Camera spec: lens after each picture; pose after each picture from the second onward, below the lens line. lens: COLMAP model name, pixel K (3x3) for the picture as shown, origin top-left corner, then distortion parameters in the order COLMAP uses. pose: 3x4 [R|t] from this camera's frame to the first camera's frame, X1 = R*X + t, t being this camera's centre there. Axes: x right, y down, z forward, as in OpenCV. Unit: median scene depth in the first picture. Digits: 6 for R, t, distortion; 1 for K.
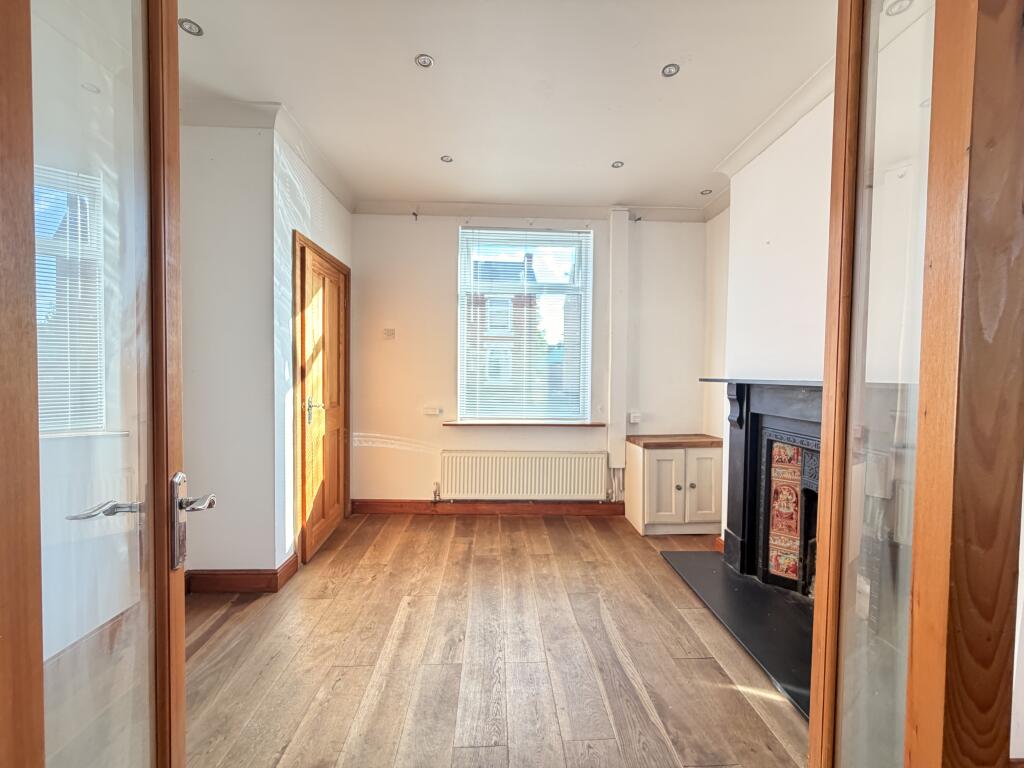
lens RADIAL K [[405.7, 0, 513.2], [0, 405.7, 384.0], [0, 0, 1]] dist [-0.002387, 0.000638]
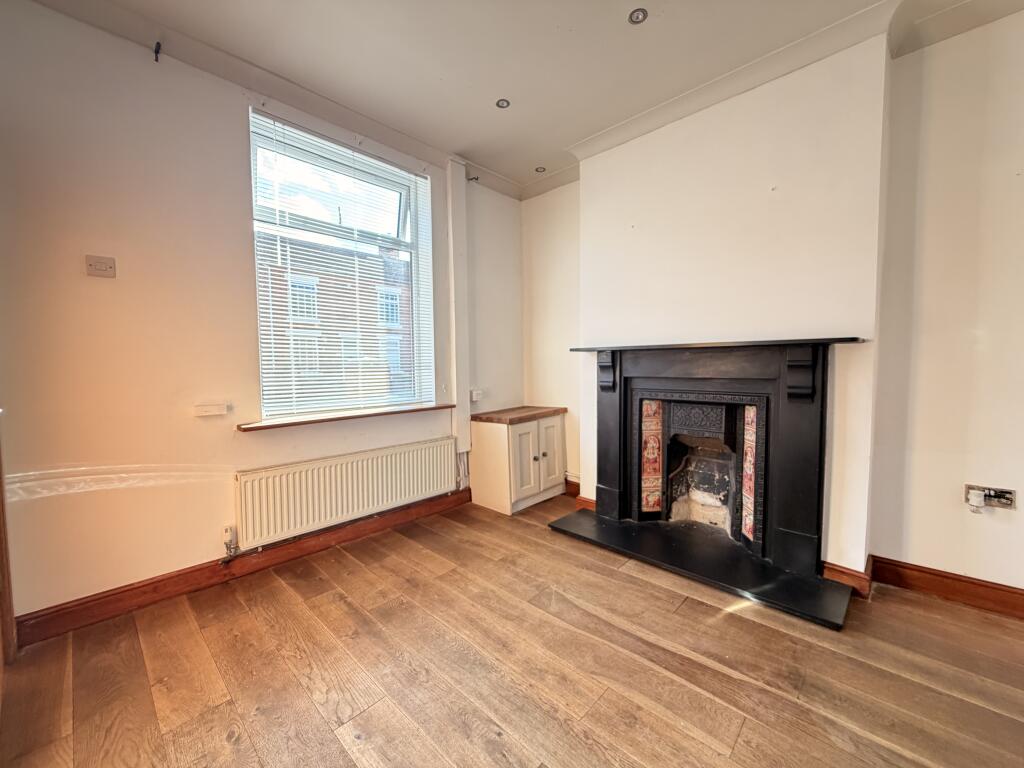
lens RADIAL K [[405.7, 0, 511.6], [0, 405.7, 383.6], [0, 0, 1]] dist [-0.002387, 0.000638]
pose [[0.722461, -0.056532, 0.689097, -0.324123], [0.038745, 0.998396, 0.041286, 0.024007], [-0.690326, -0.003129, 0.723492, 0.310642]]
